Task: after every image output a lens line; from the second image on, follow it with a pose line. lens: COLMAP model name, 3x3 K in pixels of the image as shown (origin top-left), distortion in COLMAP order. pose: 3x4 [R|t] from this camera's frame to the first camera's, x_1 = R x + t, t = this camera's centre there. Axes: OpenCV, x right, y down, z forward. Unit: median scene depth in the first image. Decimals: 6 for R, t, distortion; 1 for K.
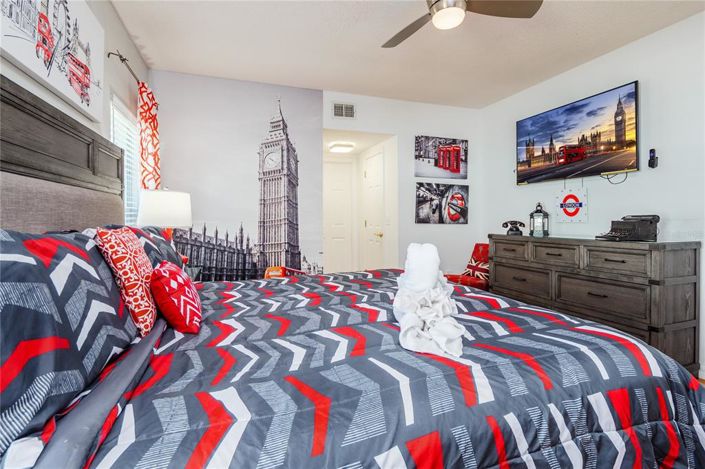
lens RADIAL K [[344.2, 0, 351.7], [0, 344.2, 227.8], [0, 0, 1]] dist [-0.004379, -0.002780]
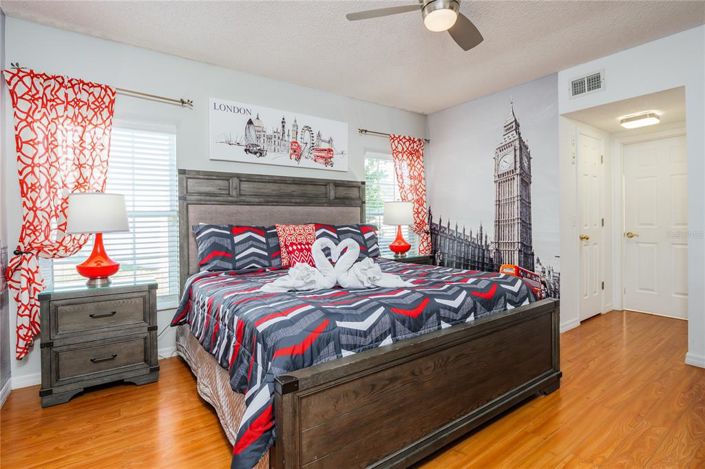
lens RADIAL K [[344.2, 0, 351.4], [0, 344.2, 230.0], [0, 0, 1]] dist [-0.004379, -0.002780]
pose [[0.277079, 0.030284, -0.960370, 0.639461], [-0.014520, 0.999521, 0.027330, -0.012031], [0.960737, 0.006372, 0.277386, 0.258221]]
